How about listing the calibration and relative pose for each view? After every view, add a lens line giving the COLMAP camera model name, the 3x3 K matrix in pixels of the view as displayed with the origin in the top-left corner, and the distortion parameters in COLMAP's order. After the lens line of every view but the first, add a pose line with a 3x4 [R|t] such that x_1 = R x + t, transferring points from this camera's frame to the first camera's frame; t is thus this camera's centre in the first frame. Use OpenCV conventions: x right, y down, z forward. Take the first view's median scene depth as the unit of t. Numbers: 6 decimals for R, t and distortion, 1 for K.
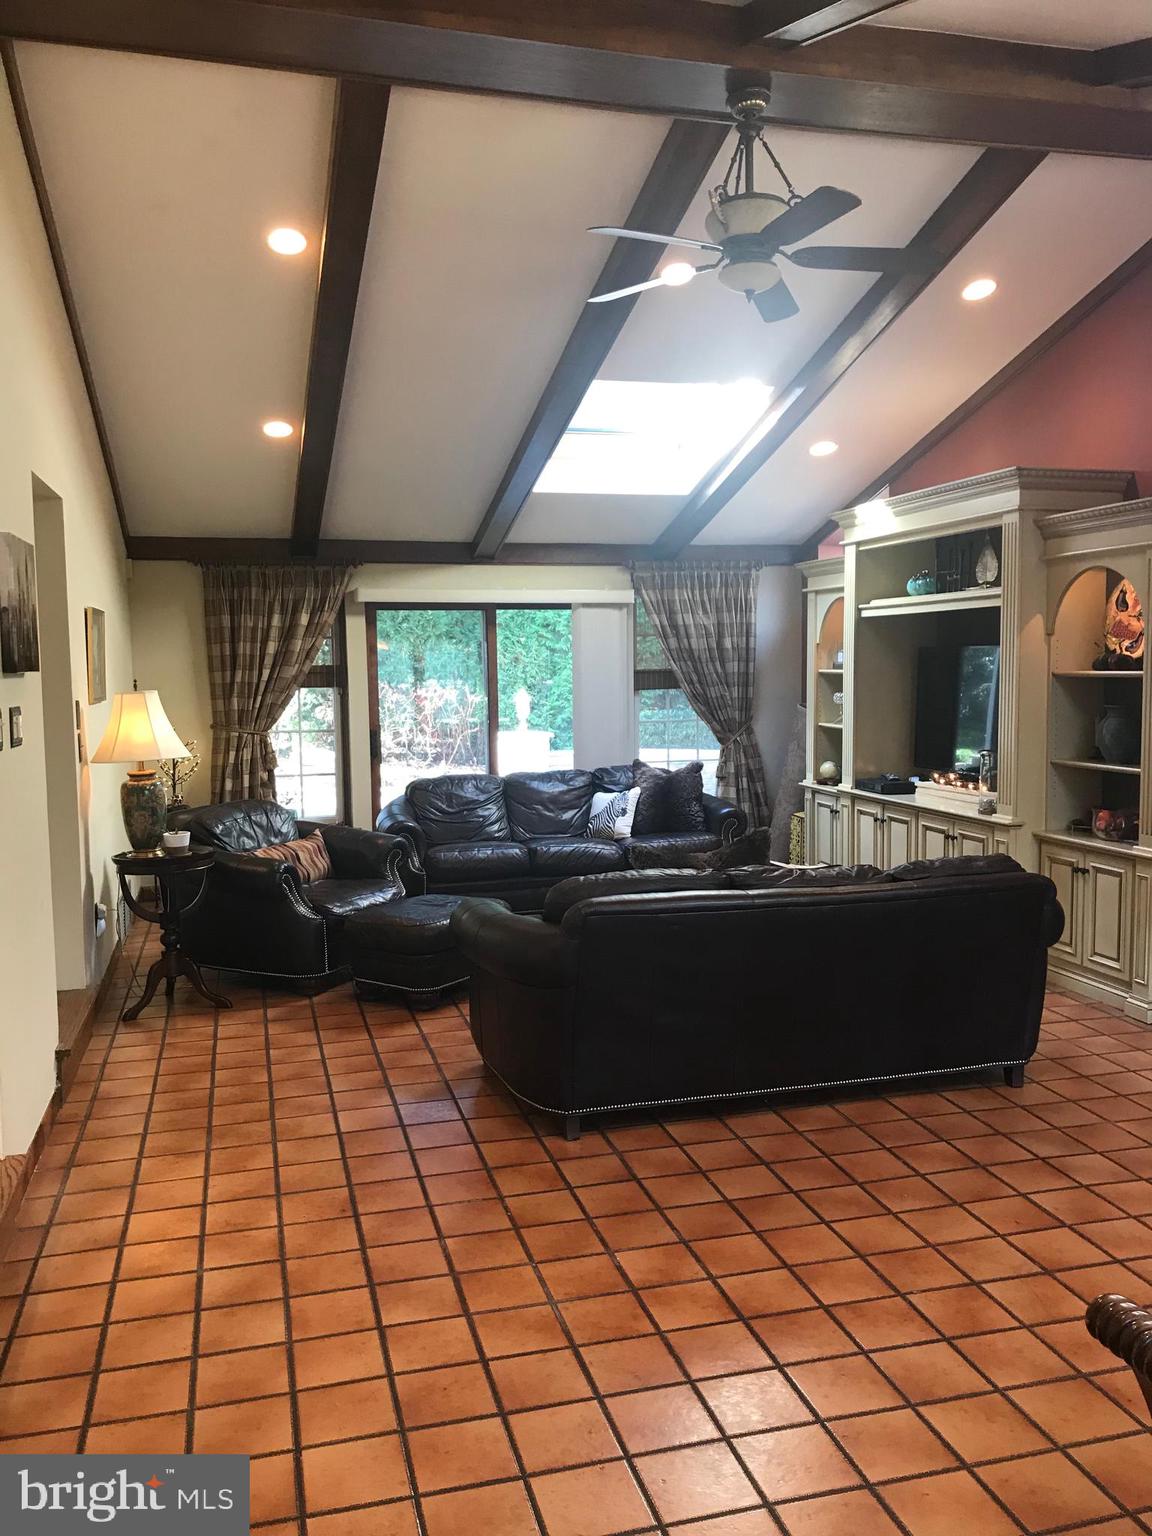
lens RADIAL K [[1260.1, 0, 580.5], [0, 1260.1, 766.4], [0, 0, 1]] dist [0.117591, -0.325330]
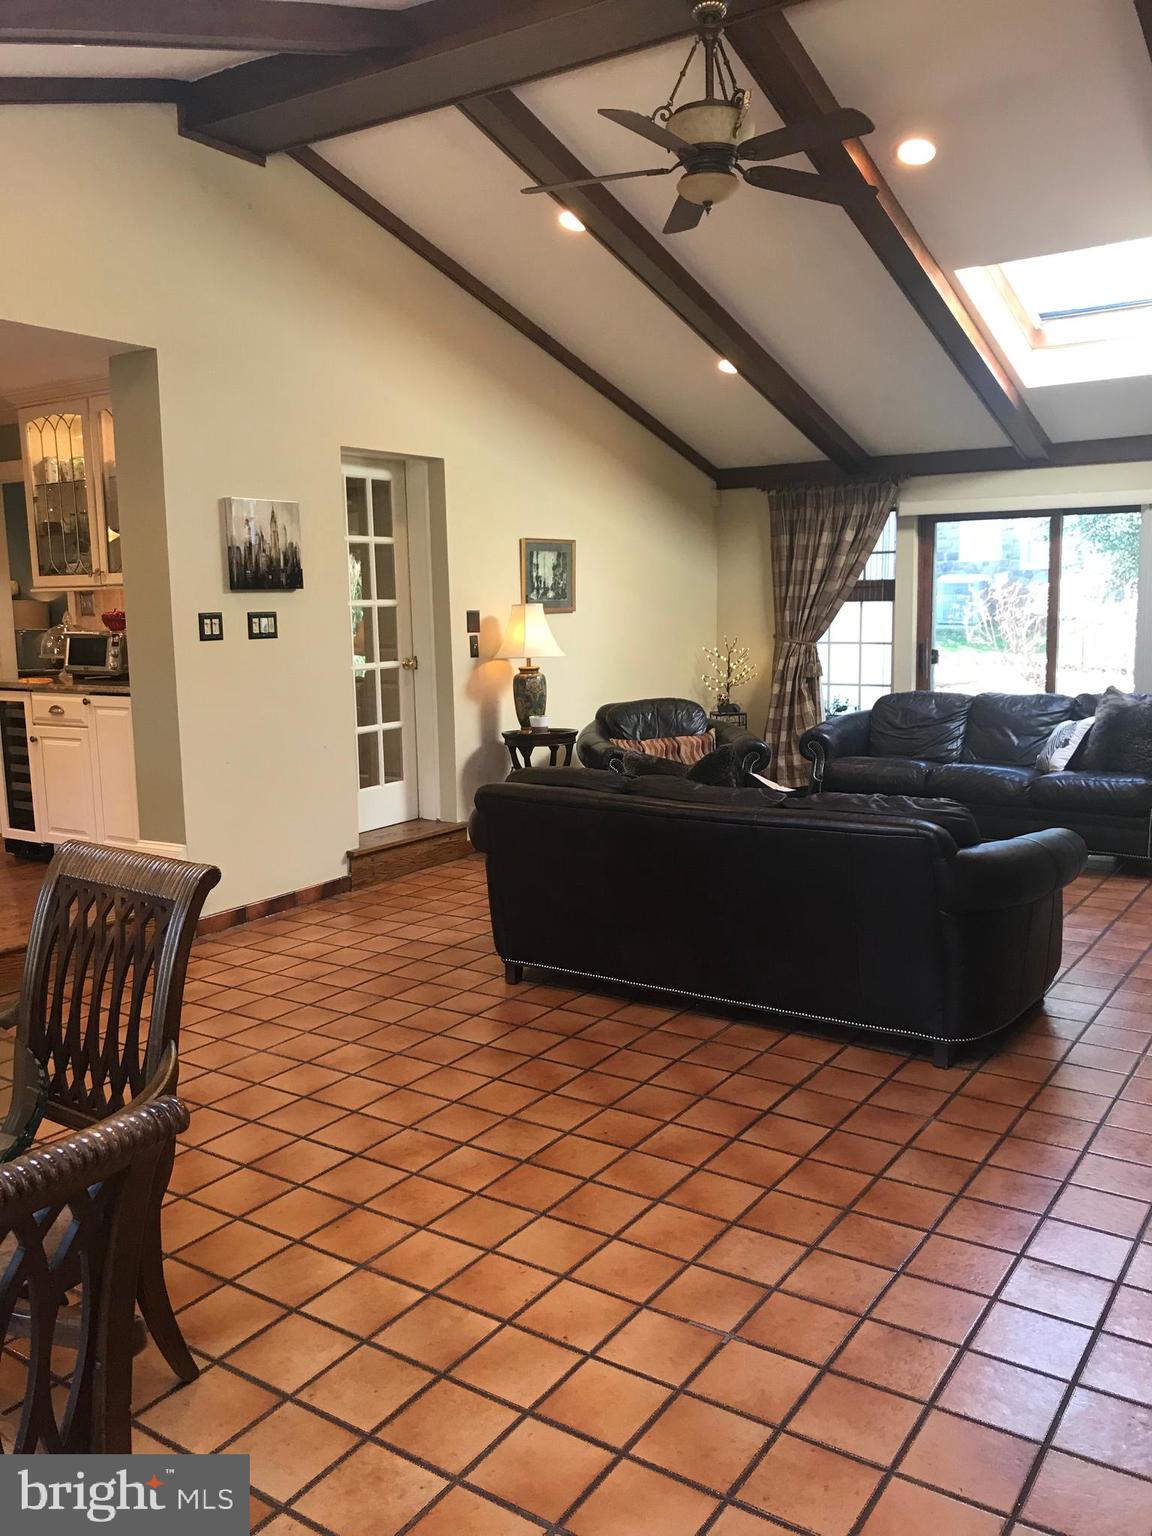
lens RADIAL K [[1260.1, 0, 580.5], [0, 1260.1, 766.4], [0, 0, 1]] dist [0.117591, -0.325330]
pose [[0.651325, 0.103999, -0.751638, 0.517188], [-0.052765, 0.994373, 0.091861, -0.012240], [0.756962, -0.020172, 0.653147, 0.159586]]
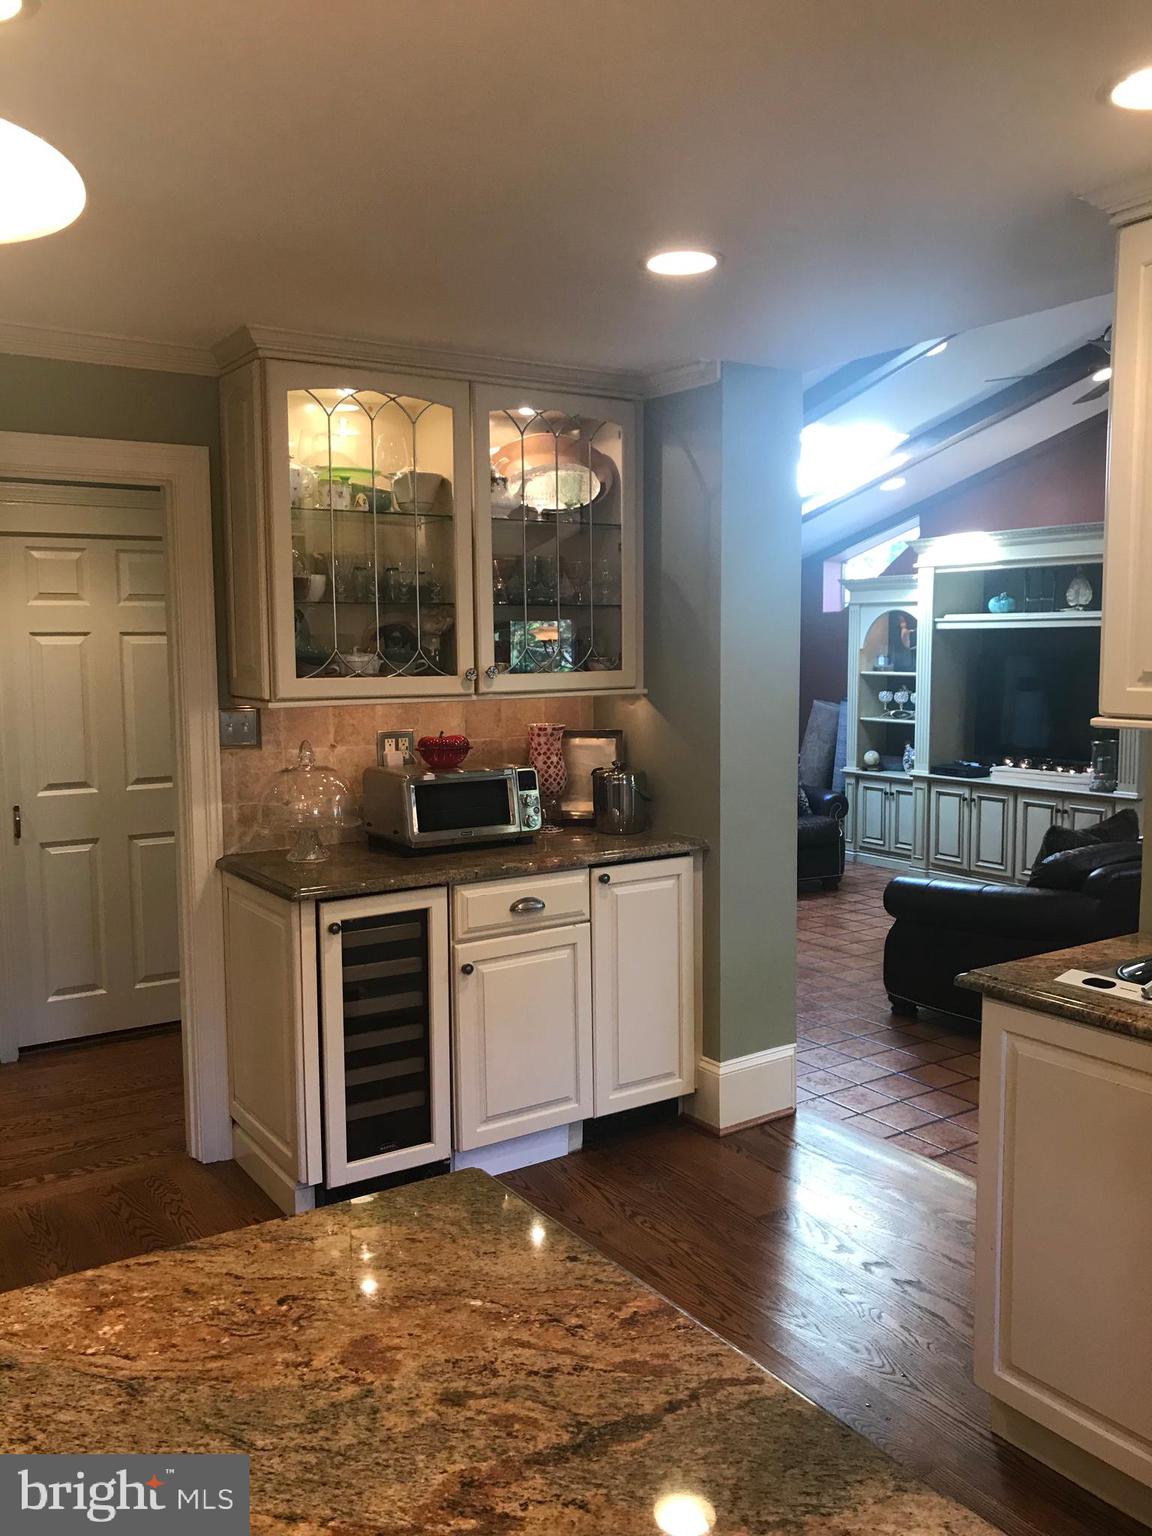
lens RADIAL K [[1260.1, 0, 580.5], [0, 1260.1, 766.4], [0, 0, 1]] dist [0.117591, -0.325330]
pose [[0.947780, -0.023930, 0.318025, -0.489368], [0.020255, 0.999684, 0.014859, -0.014116], [-0.318281, -0.007641, 0.947966, -0.021790]]
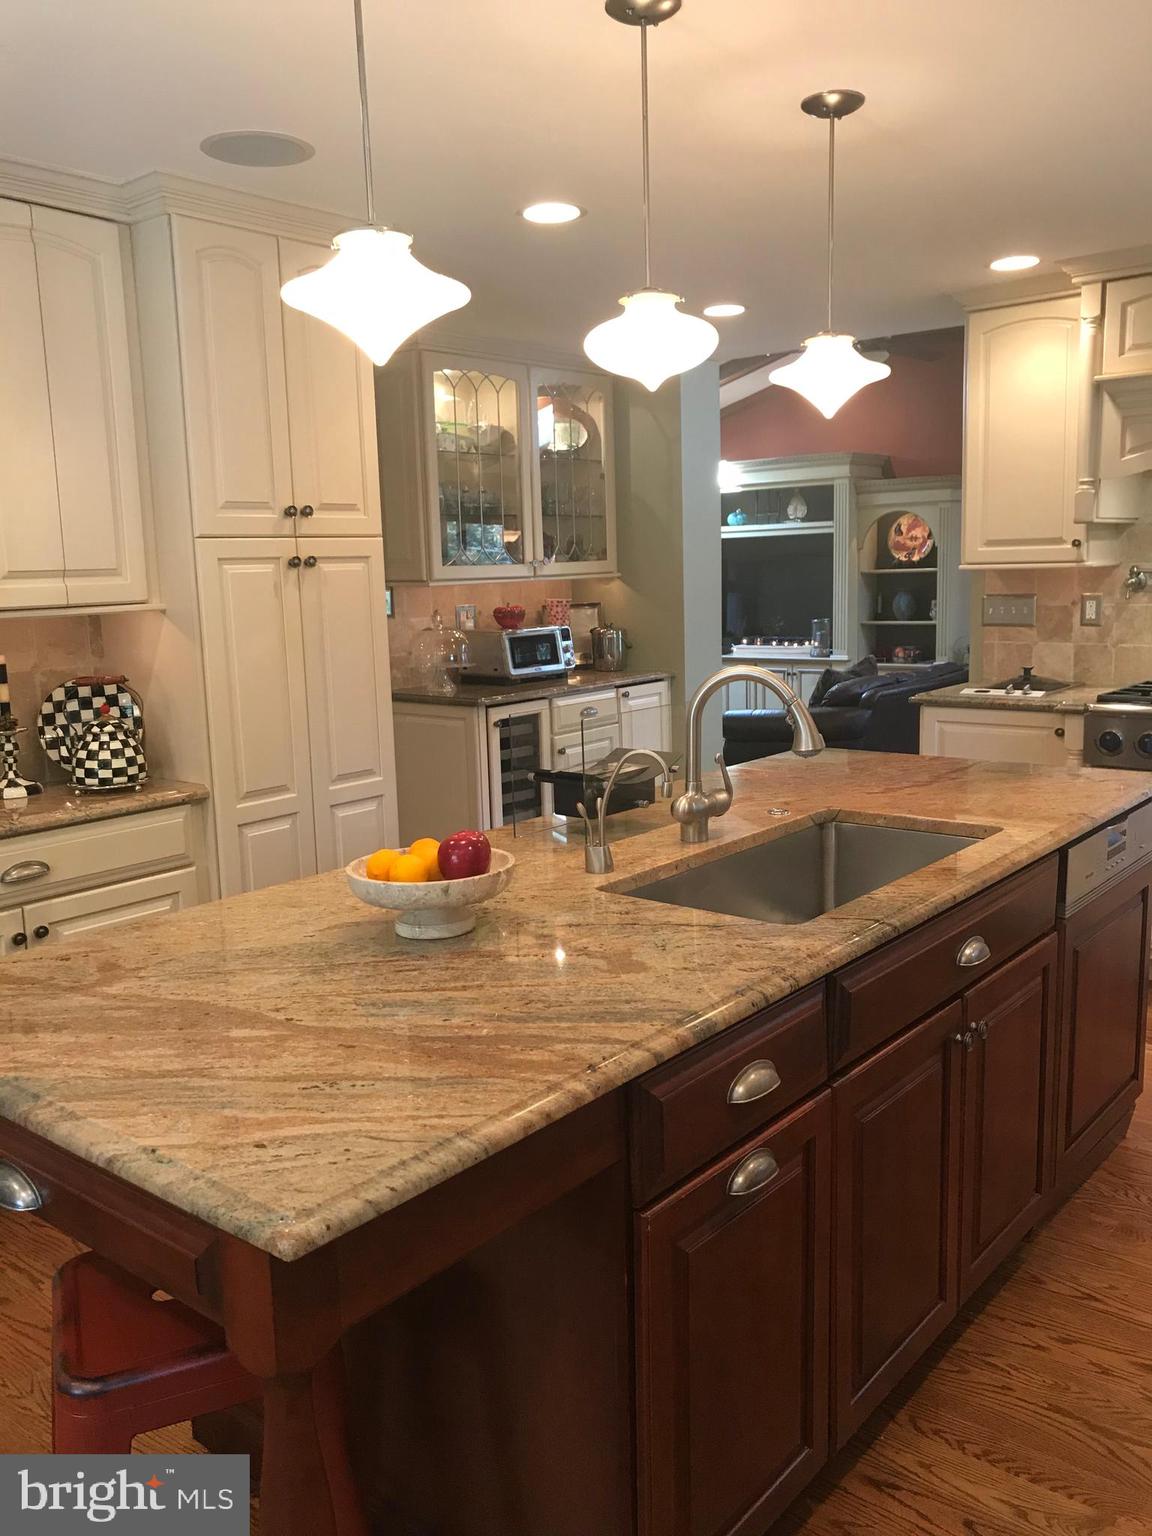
lens RADIAL K [[1260.1, 0, 580.5], [0, 1260.1, 766.4], [0, 0, 1]] dist [0.117591, -0.325330]
pose [[0.814441, -0.103943, 0.570861, -0.798519], [0.066915, 0.994085, 0.085538, 0.014503], [-0.576375, -0.031466, 0.816579, -0.173077]]
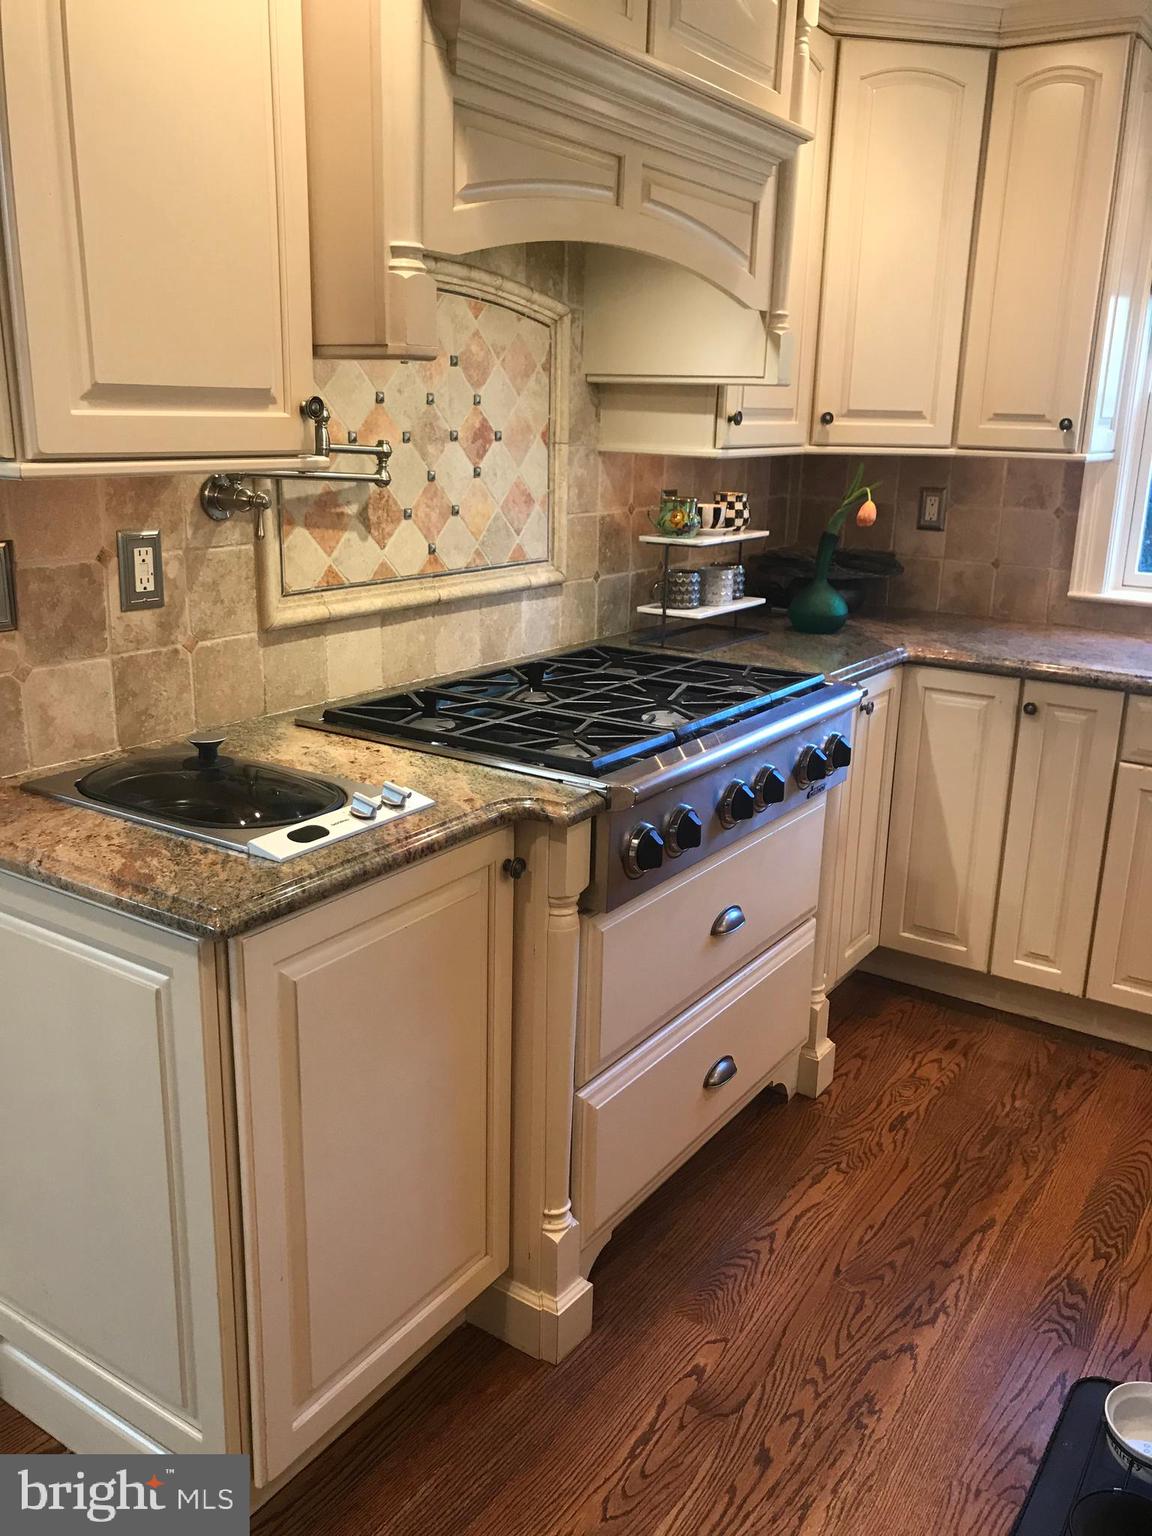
lens RADIAL K [[1282.7, 0, 576.0], [0, 1282.7, 768.0], [0, 0, 1]] dist [0.007161, 0.007199]
pose [[-0.658276, -0.204850, 0.724369, -0.468485], [0.046944, 0.949218, 0.311098, -0.032494], [-0.751312, 0.238793, -0.615230, 0.321236]]
